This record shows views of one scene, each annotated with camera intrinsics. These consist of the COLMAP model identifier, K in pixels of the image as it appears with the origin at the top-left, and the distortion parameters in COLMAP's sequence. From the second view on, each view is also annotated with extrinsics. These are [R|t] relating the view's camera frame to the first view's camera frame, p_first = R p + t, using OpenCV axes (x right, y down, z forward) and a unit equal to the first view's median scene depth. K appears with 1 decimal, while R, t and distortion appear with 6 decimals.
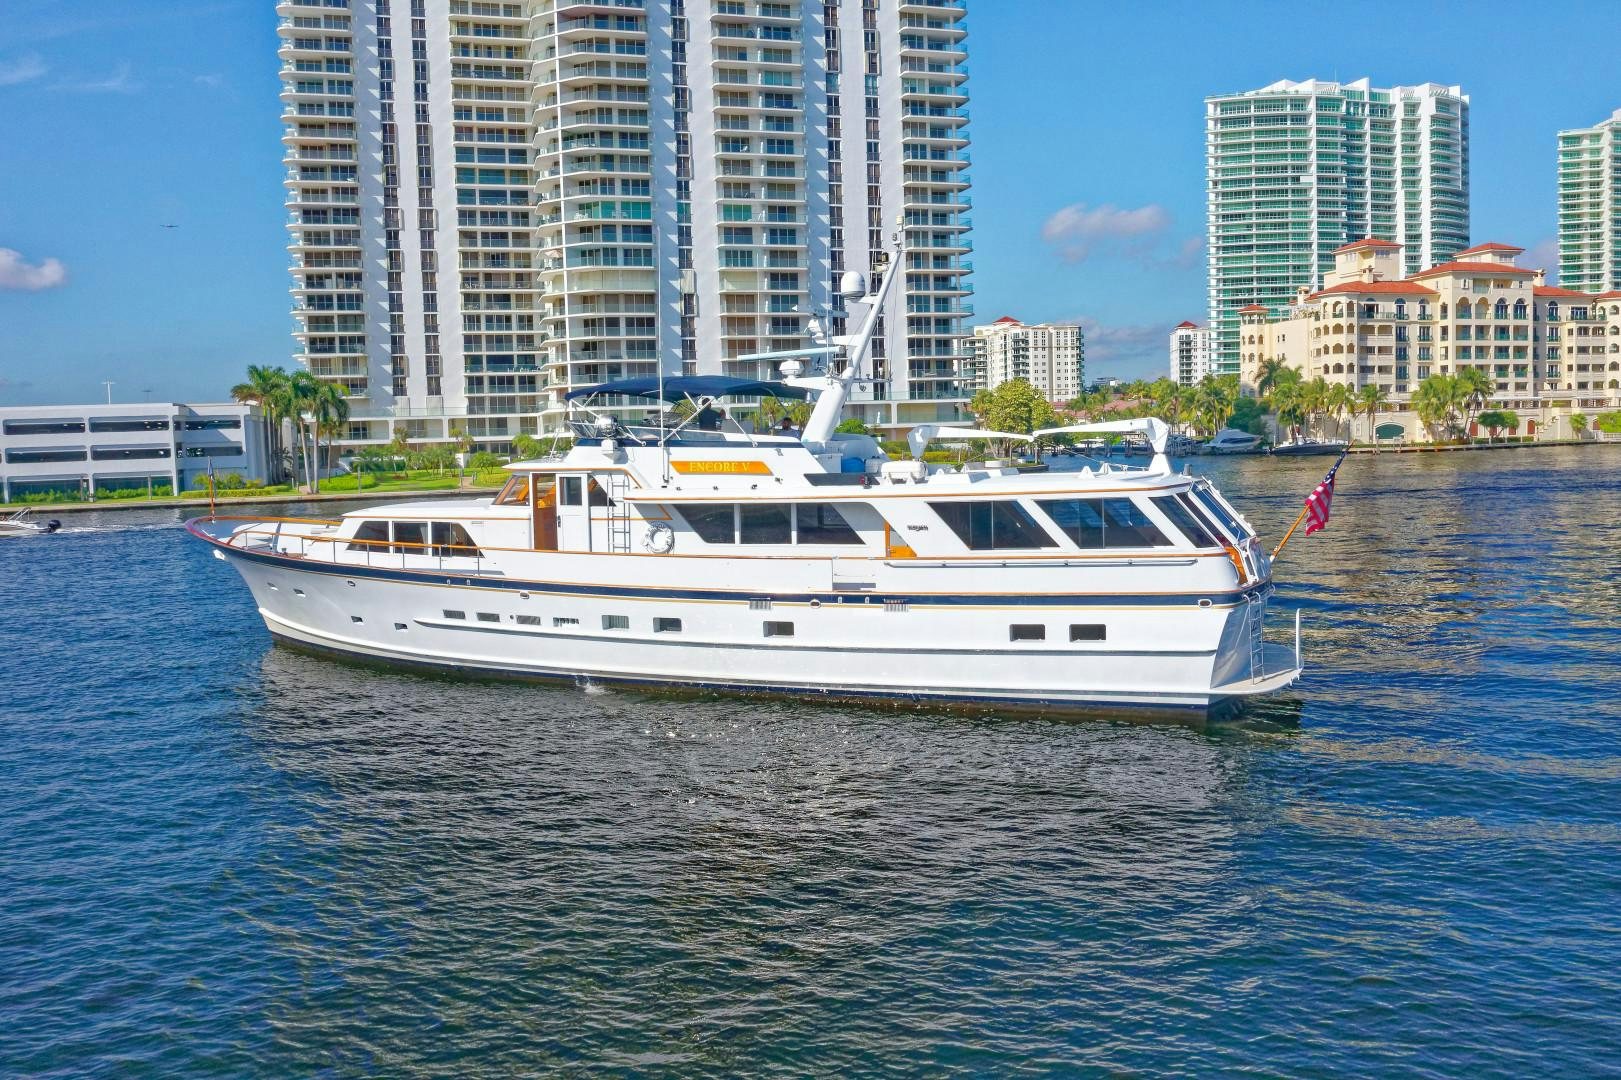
lens RADIAL K [[1321.8, 0, 769.7], [0, 1321.8, 508.8], [0, 0, 1]] dist [-0.057116, -0.013836]
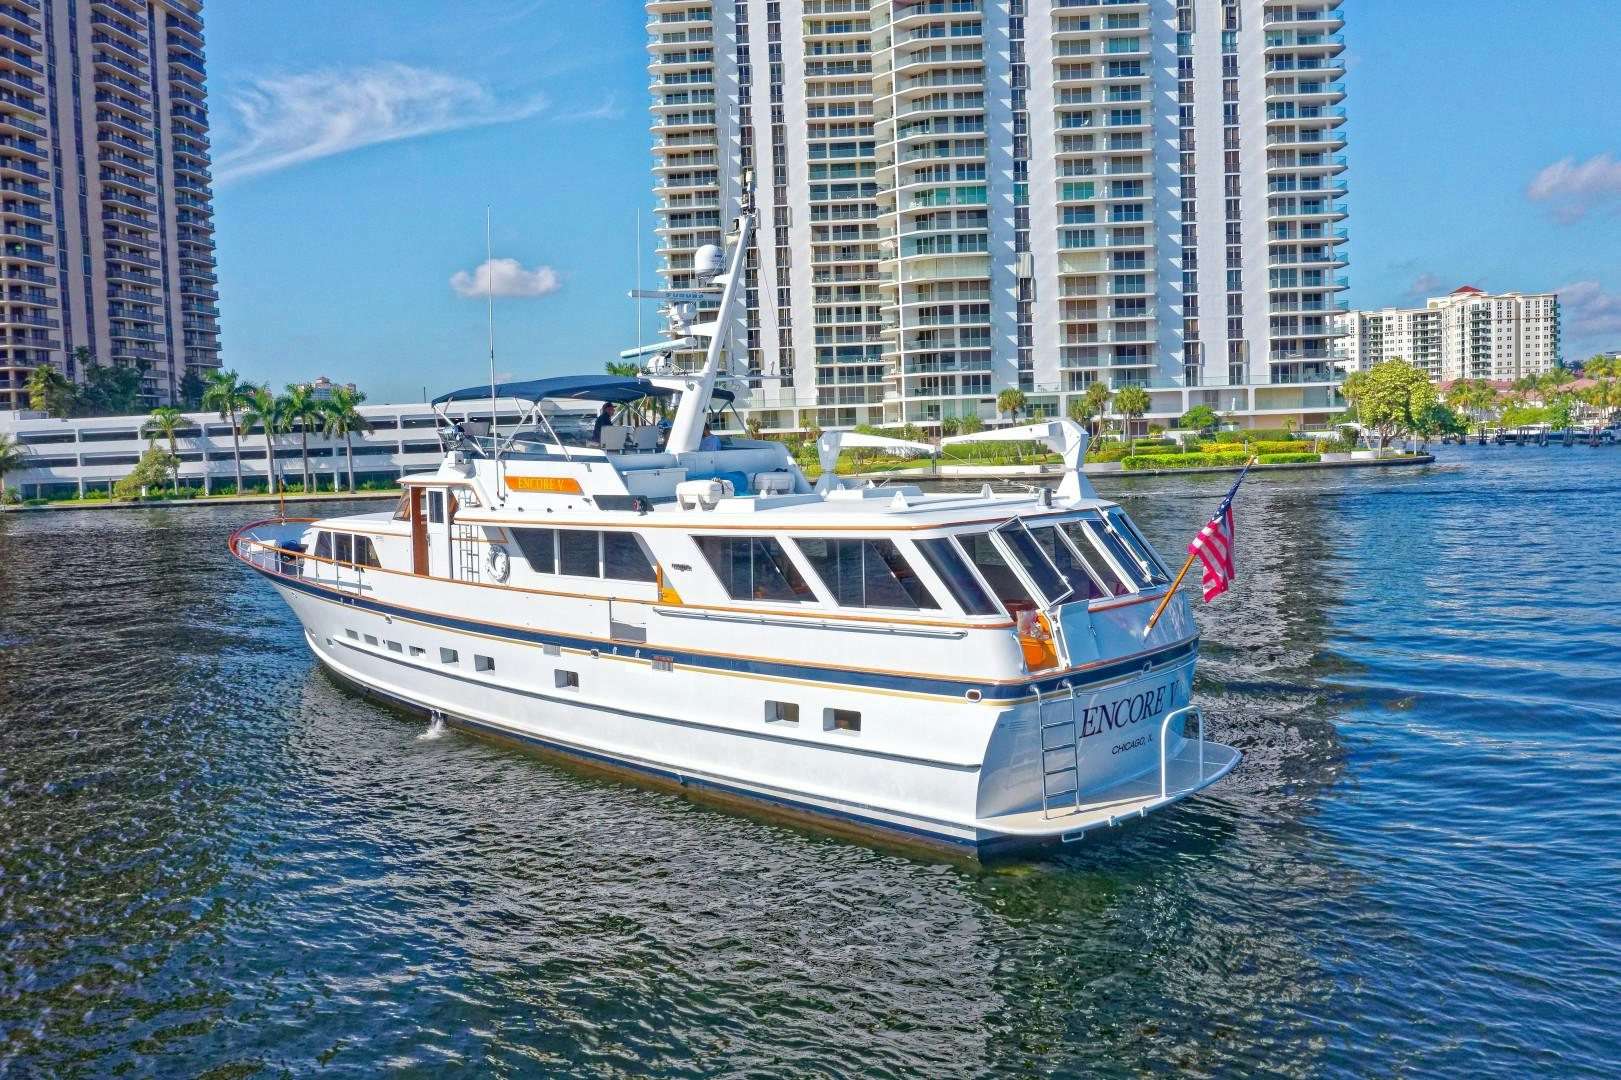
lens RADIAL K [[1263.4, 0, 808.4], [0, 1263.4, 492.2], [0, 0, 1]] dist [-0.046110, -0.001826]
pose [[0.936728, 0.012167, -0.349848, 0.109648], [-0.011160, 0.999926, 0.004894, -0.008658], [0.349881, -0.000680, 0.936794, 0.077285]]
